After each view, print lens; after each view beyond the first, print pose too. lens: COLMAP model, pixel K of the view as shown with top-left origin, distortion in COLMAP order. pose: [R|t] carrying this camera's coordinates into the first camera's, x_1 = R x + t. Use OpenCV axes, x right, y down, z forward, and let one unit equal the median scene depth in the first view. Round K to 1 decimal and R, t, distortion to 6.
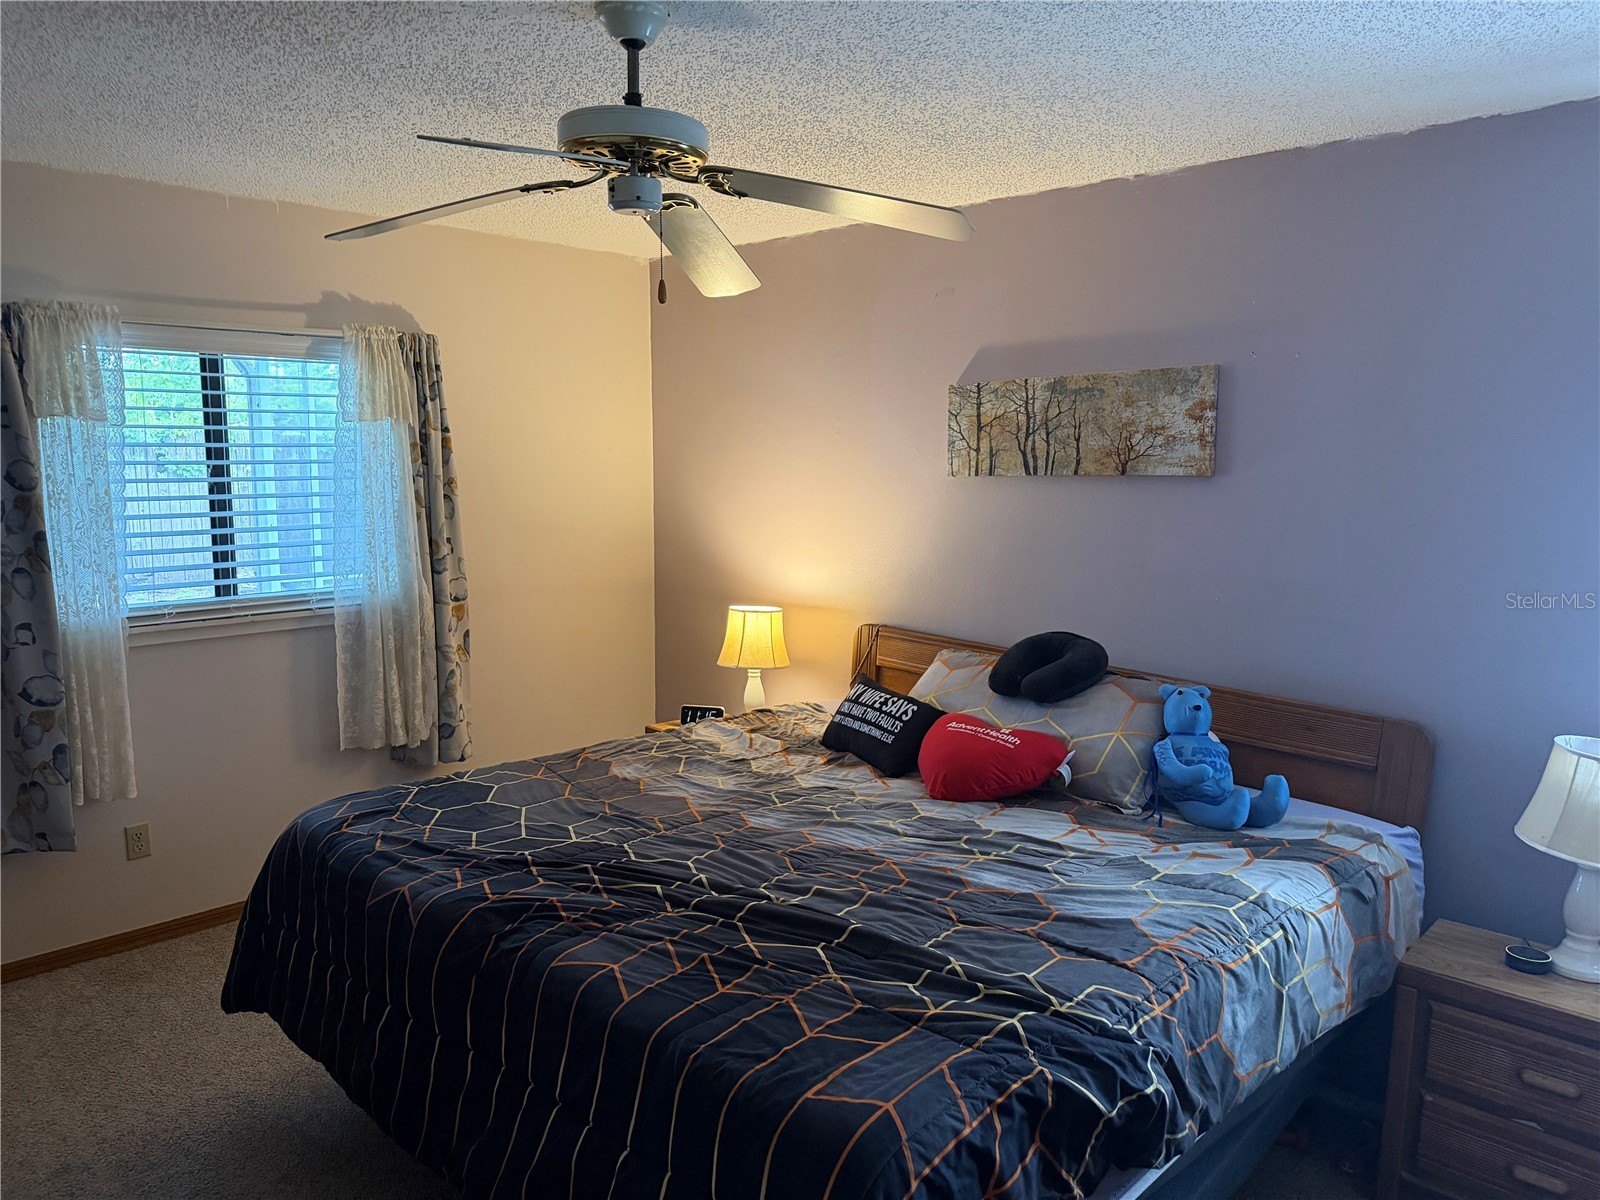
lens RADIAL K [[1113.0, 0, 812.9], [0, 1113.0, 600.1], [0, 0, 1]] dist [0.069331, -0.086398]
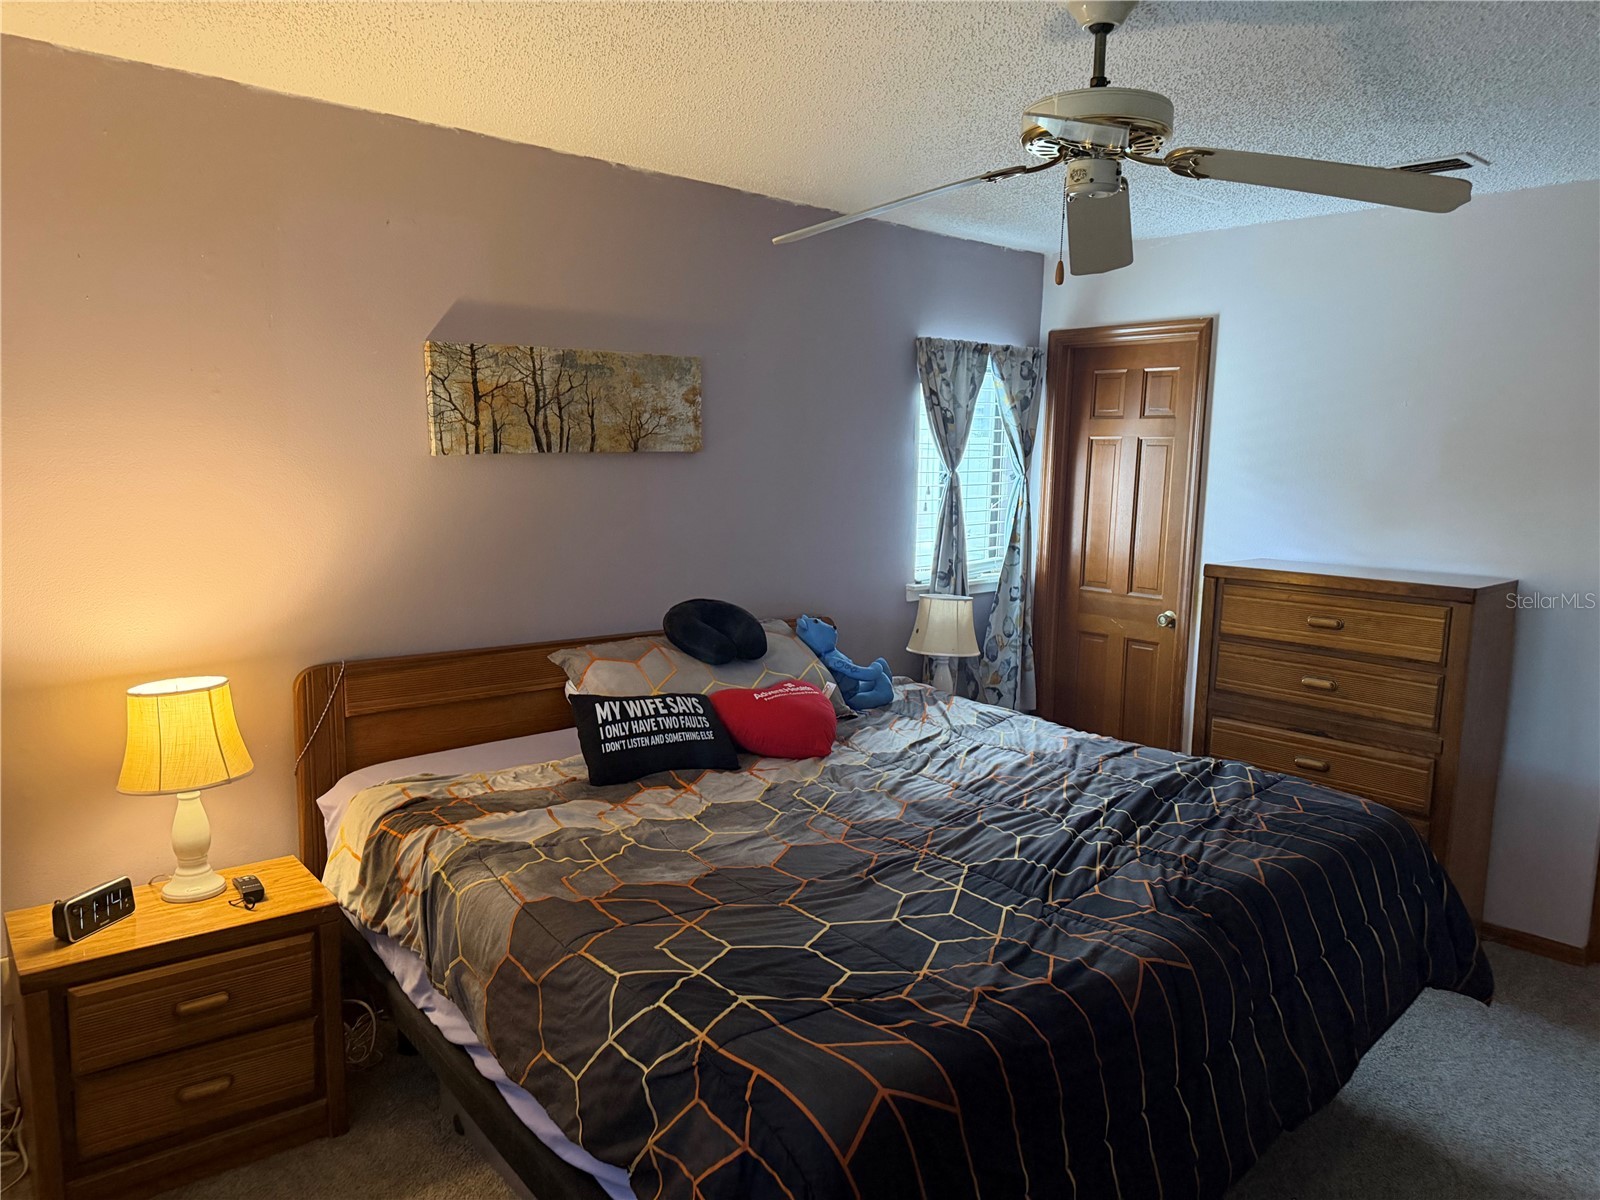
lens RADIAL K [[1113.0, 0, 810.8], [0, 1113.0, 597.9], [0, 0, 1]] dist [0.069331, -0.086398]
pose [[0.042794, -0.140023, 0.989223, -0.766206], [0.115319, 0.984205, 0.134324, -0.096480], [-0.992406, 0.108328, 0.058265, 0.773534]]
